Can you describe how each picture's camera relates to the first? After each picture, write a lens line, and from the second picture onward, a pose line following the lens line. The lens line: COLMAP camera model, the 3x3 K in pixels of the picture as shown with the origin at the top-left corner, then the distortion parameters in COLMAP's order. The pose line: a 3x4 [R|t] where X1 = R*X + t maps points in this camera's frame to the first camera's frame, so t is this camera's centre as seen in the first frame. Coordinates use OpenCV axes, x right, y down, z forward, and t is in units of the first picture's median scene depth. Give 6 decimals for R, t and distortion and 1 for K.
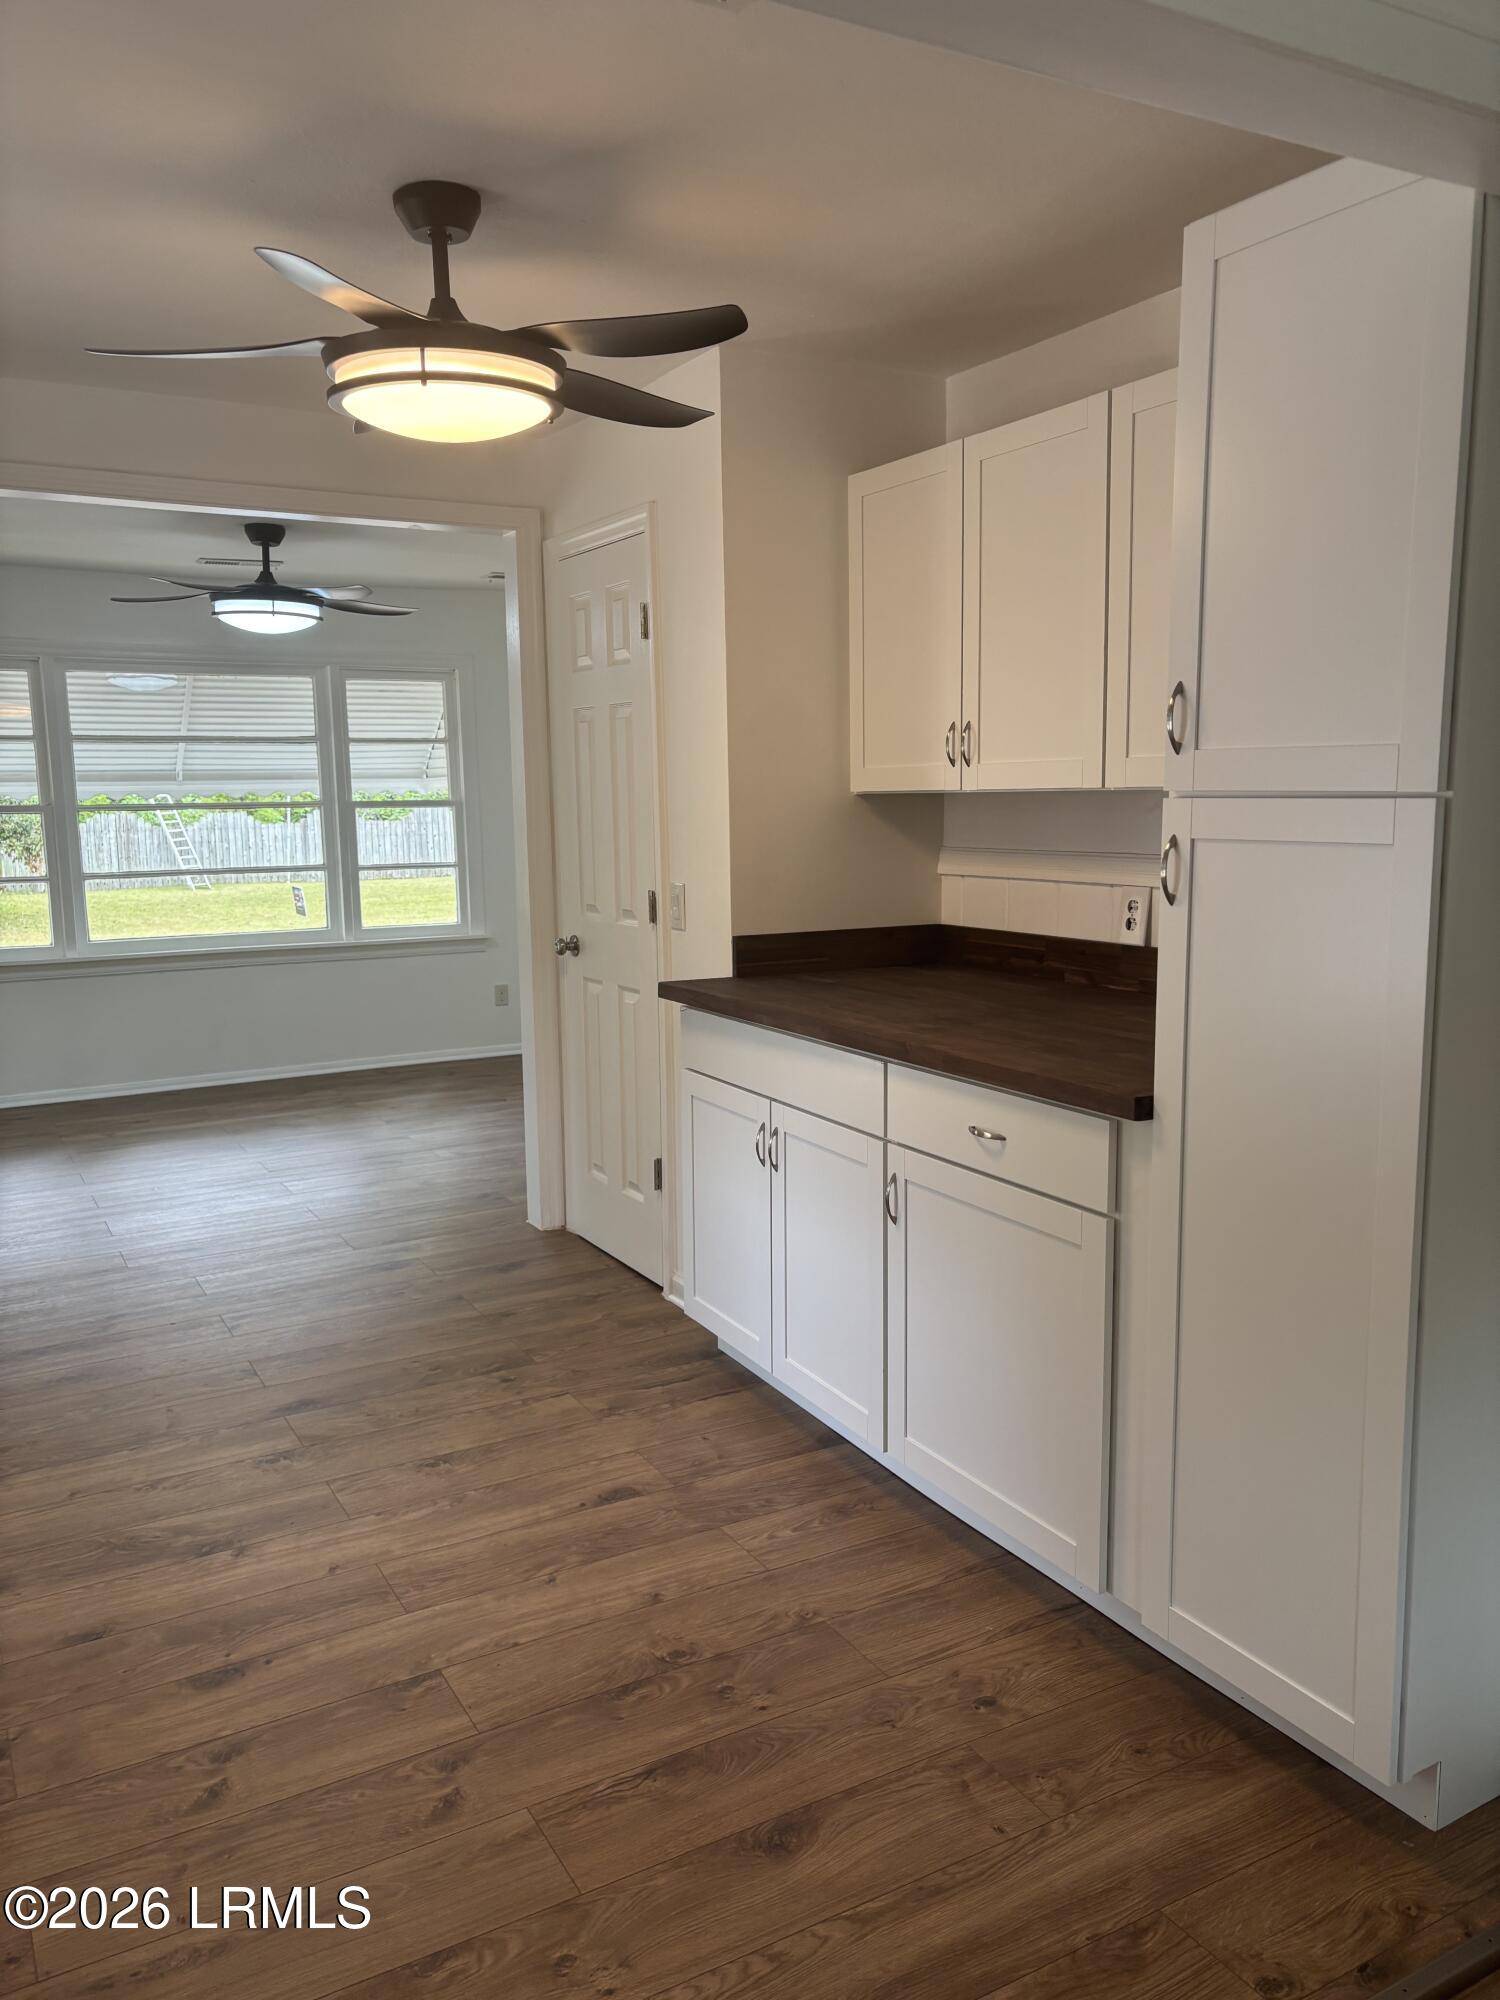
lens RADIAL K [[1516.0, 0, 760.5], [0, 1516.0, 1000.3], [0, 0, 1]] dist [0.050345, -0.035043]
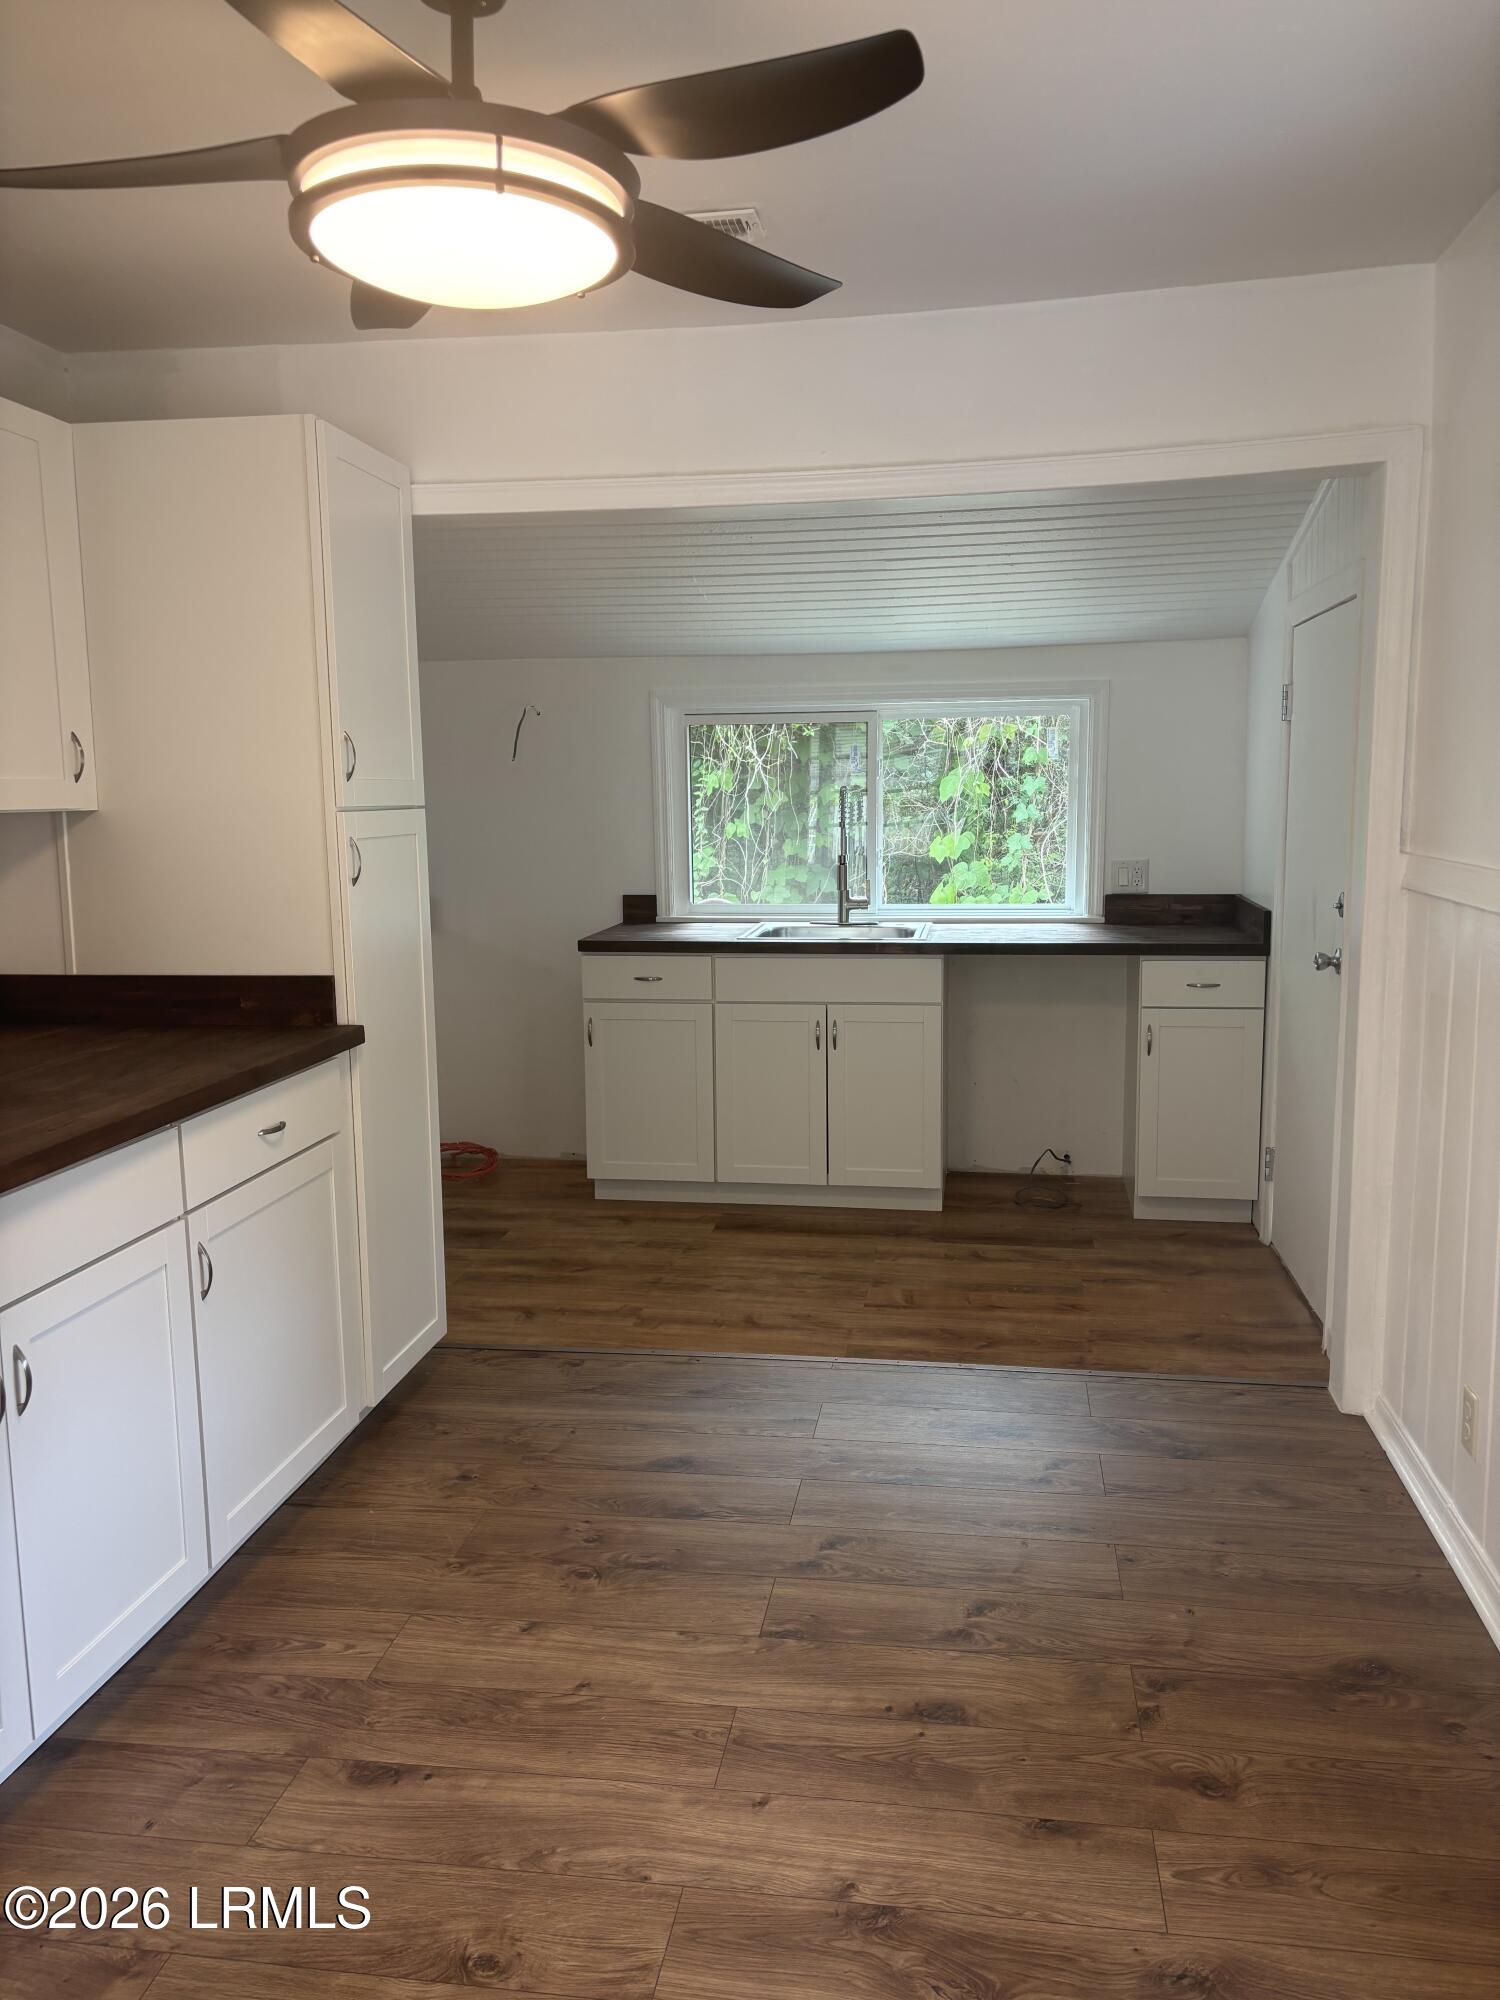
lens RADIAL K [[1516.0, 0, 745.5], [0, 1516.0, 1011.8], [0, 0, 1]] dist [0.050345, -0.035043]
pose [[-0.779755, -0.070655, 0.622085, -0.709489], [0.106265, 0.964260, 0.242716, -0.200044], [-0.617001, 0.255365, -0.744378, 1.441982]]
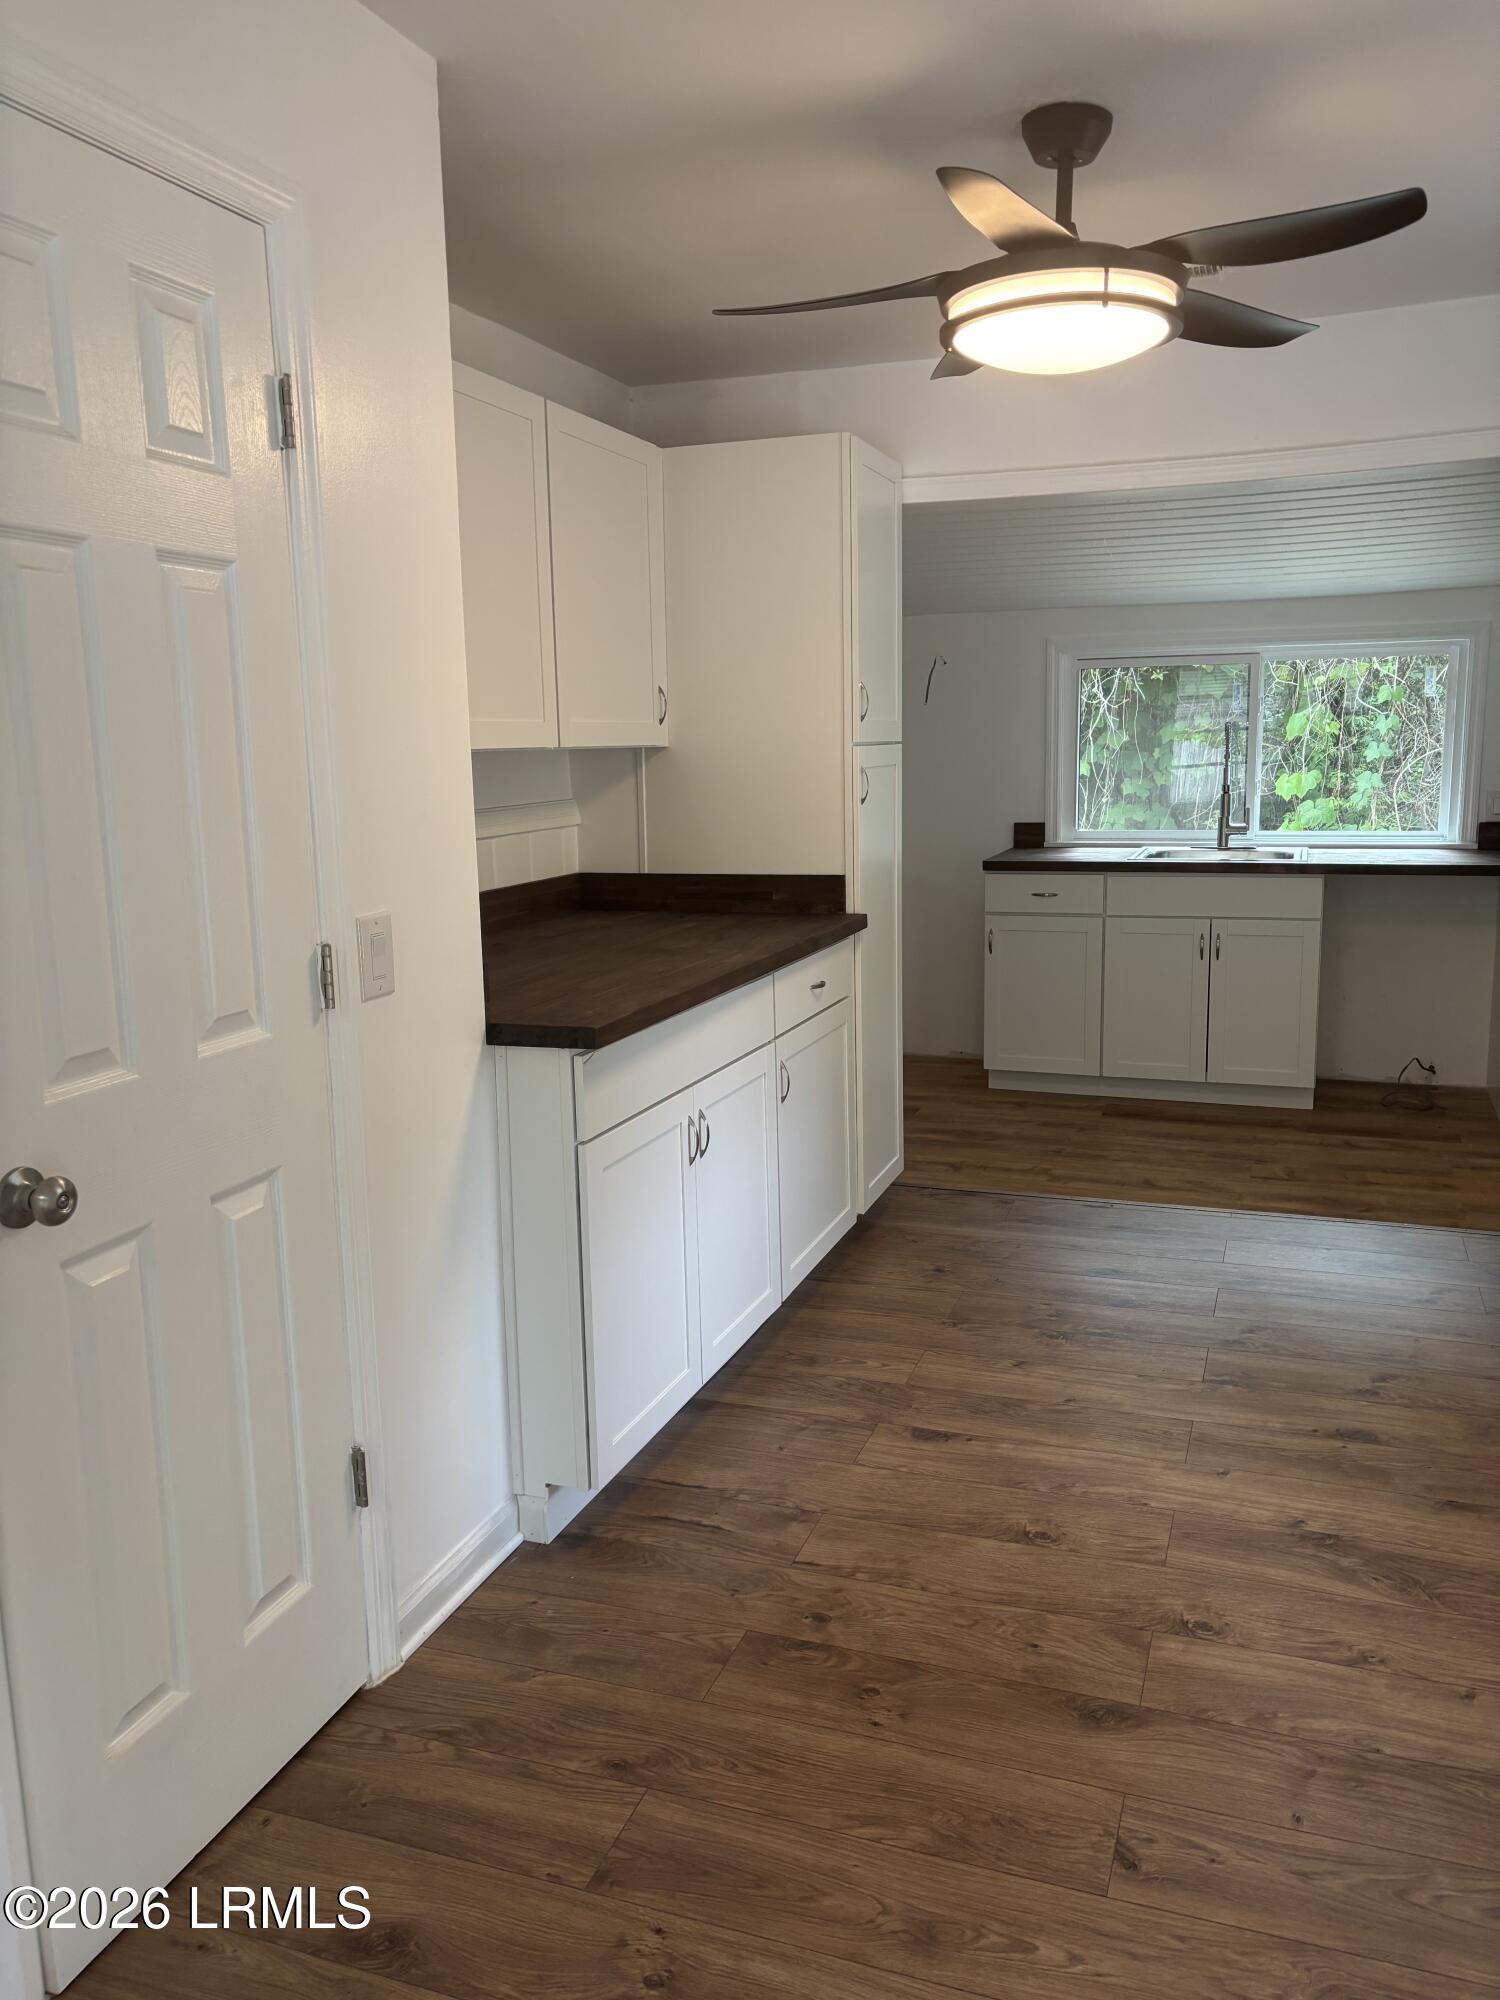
lens RADIAL K [[1516.0, 0, 756.0], [0, 1516.0, 998.3], [0, 0, 1]] dist [0.050345, -0.035043]
pose [[-0.649855, -0.105928, 0.752640, -0.804990], [0.128865, 0.960549, 0.246455, -0.236335], [-0.749054, 0.257149, -0.610567, 1.750722]]
